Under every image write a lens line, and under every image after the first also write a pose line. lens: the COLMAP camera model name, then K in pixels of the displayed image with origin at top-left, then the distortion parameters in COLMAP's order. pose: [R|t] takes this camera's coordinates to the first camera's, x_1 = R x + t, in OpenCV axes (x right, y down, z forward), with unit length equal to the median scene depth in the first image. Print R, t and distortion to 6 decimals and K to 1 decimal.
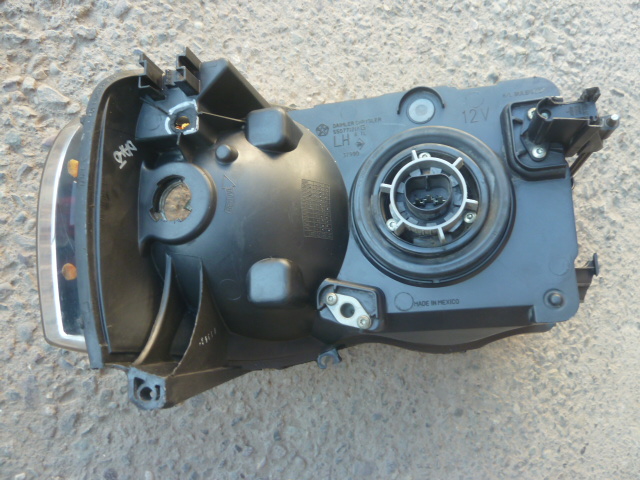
lens RADIAL K [[470.8, 0, 319.2], [0, 470.8, 239.6], [0, 0, 1]] dist [-0.039165, -0.002886]
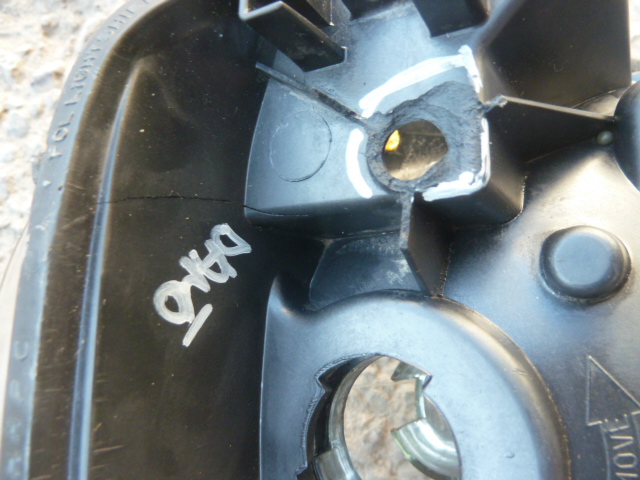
lens RADIAL K [[470.8, 0, 320.3], [0, 470.8, 239.8], [0, 0, 1]] dist [-0.039165, -0.002886]
pose [[0.951865, -0.005420, -0.306469, -0.265845], [0.016505, 0.999299, 0.033589, -0.211760], [0.306072, -0.037031, 0.951288, 0.752689]]
